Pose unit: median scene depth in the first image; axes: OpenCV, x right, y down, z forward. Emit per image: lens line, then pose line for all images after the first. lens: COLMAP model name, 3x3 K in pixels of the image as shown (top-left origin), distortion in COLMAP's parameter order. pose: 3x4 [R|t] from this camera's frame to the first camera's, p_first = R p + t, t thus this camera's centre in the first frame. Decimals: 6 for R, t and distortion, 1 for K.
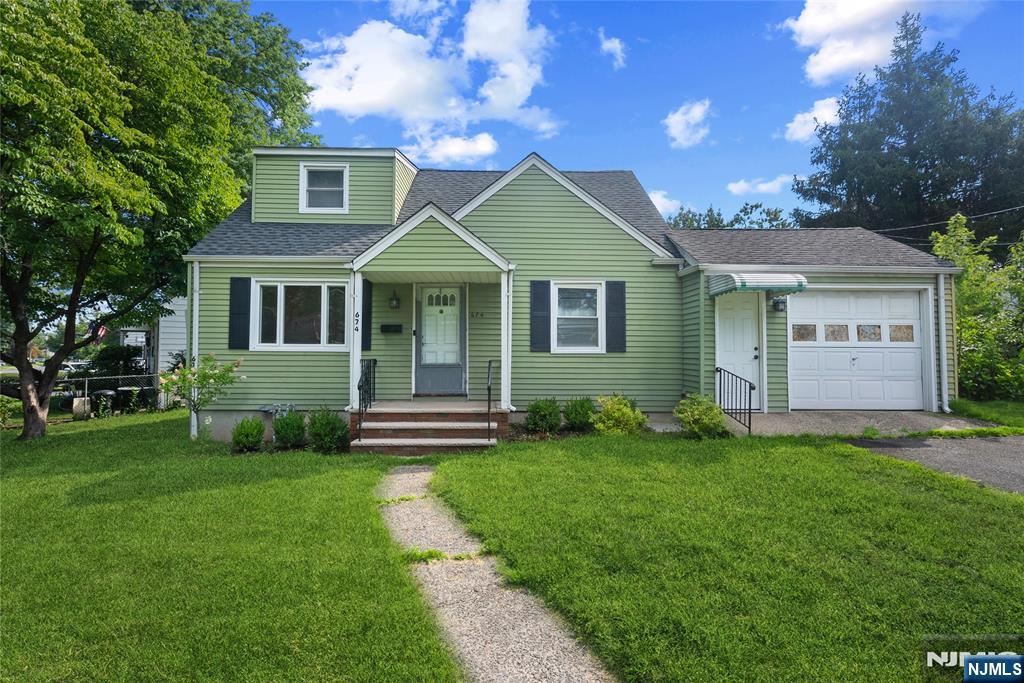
lens RADIAL K [[484.9, 0, 509.9], [0, 484.9, 344.0], [0, 0, 1]] dist [0.001047, 0.000468]
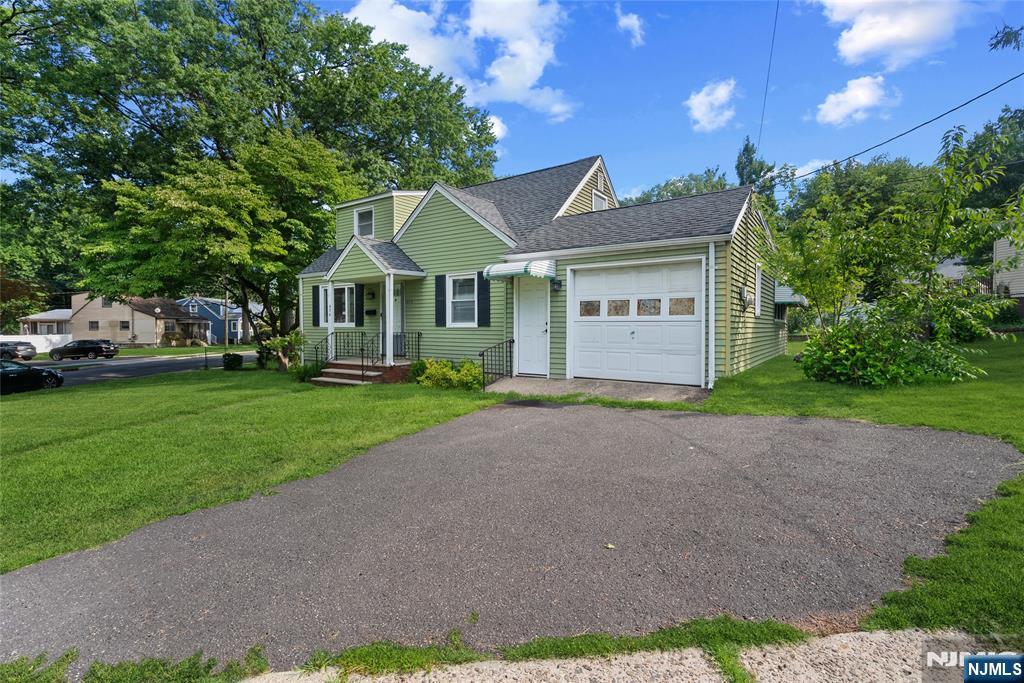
lens RADIAL K [[484.9, 0, 509.9], [0, 484.9, 344.0], [0, 0, 1]] dist [0.001047, 0.000468]
pose [[0.793711, 0.017895, -0.608032, 1.124089], [0.021732, 0.998095, 0.057743, -0.010455], [0.607907, -0.059045, 0.791810, 0.014114]]
